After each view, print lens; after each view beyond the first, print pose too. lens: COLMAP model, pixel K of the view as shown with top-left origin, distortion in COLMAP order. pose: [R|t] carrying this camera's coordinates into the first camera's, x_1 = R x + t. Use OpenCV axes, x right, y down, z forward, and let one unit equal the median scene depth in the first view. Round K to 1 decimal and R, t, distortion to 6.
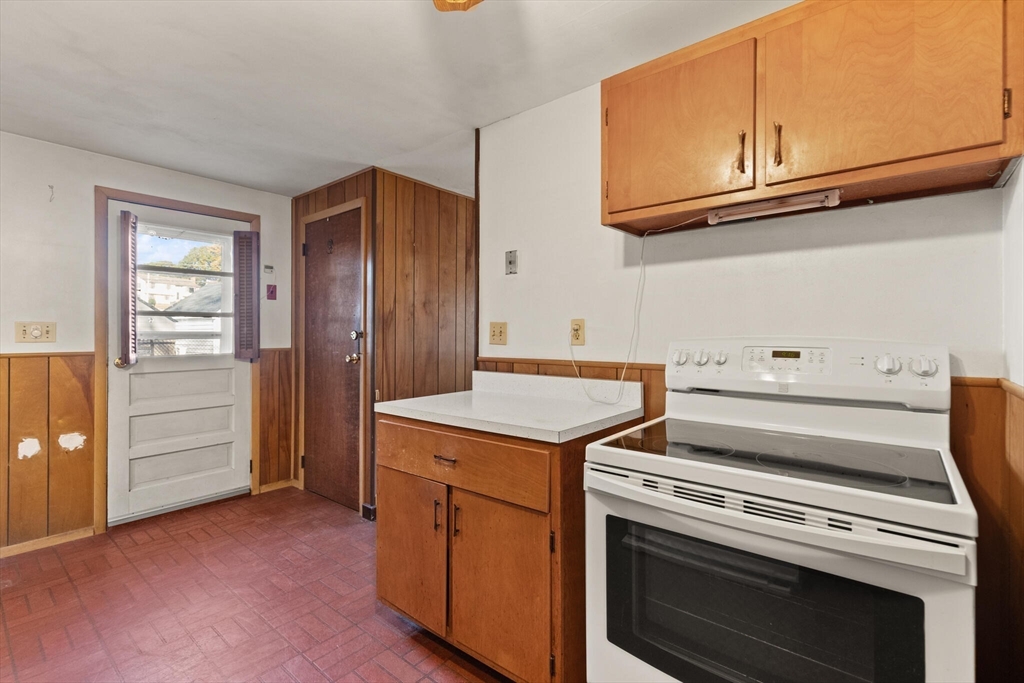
lens RADIAL K [[477.5, 0, 515.9], [0, 477.5, 327.2], [0, 0, 1]] dist [0.012267, -0.003589]
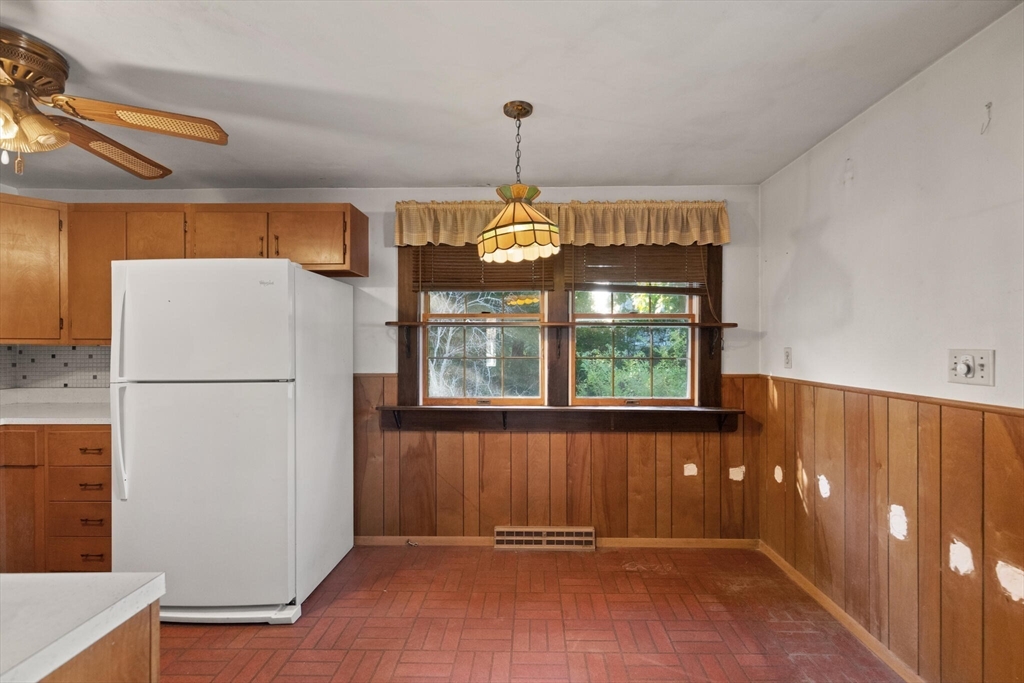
lens RADIAL K [[477.5, 0, 533.4], [0, 477.5, 343.6], [0, 0, 1]] dist [0.012267, -0.003589]
pose [[-0.775470, 0.002694, -0.631378, -0.270974], [0.007630, 0.999958, -0.005104, -0.023198], [0.631338, -0.008775, -0.775458, 1.413269]]
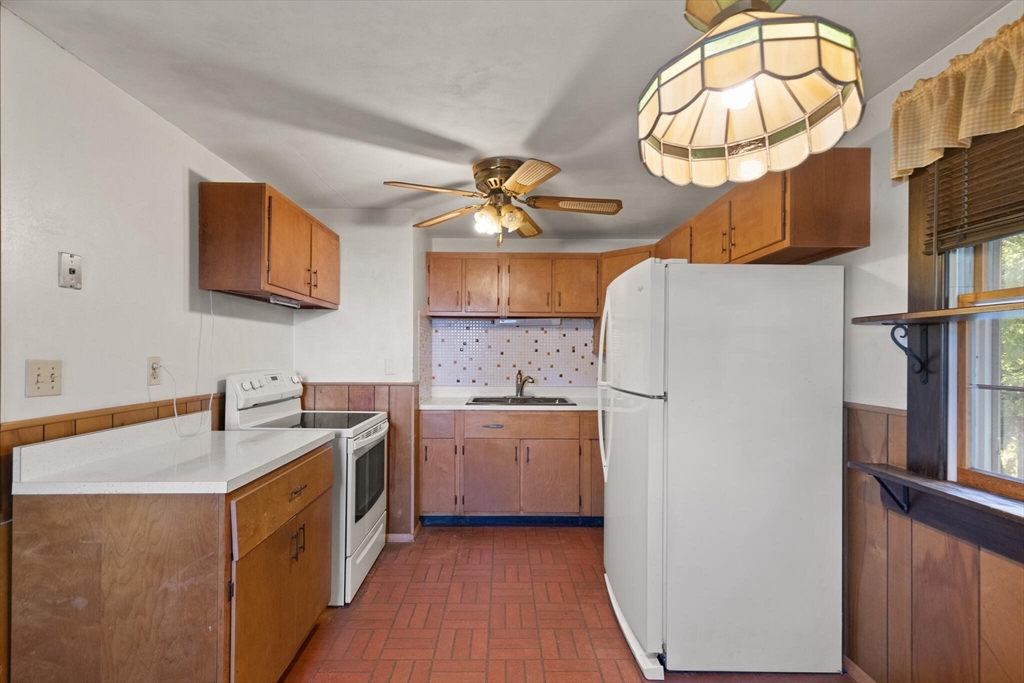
lens RADIAL K [[477.5, 0, 496.5], [0, 477.5, 351.3], [0, 0, 1]] dist [0.012267, -0.003589]
pose [[-0.630406, 0.003205, 0.776259, -1.023308], [-0.010787, 0.999859, -0.012889, -0.023871], [-0.776191, -0.016499, -0.630282, 1.073759]]
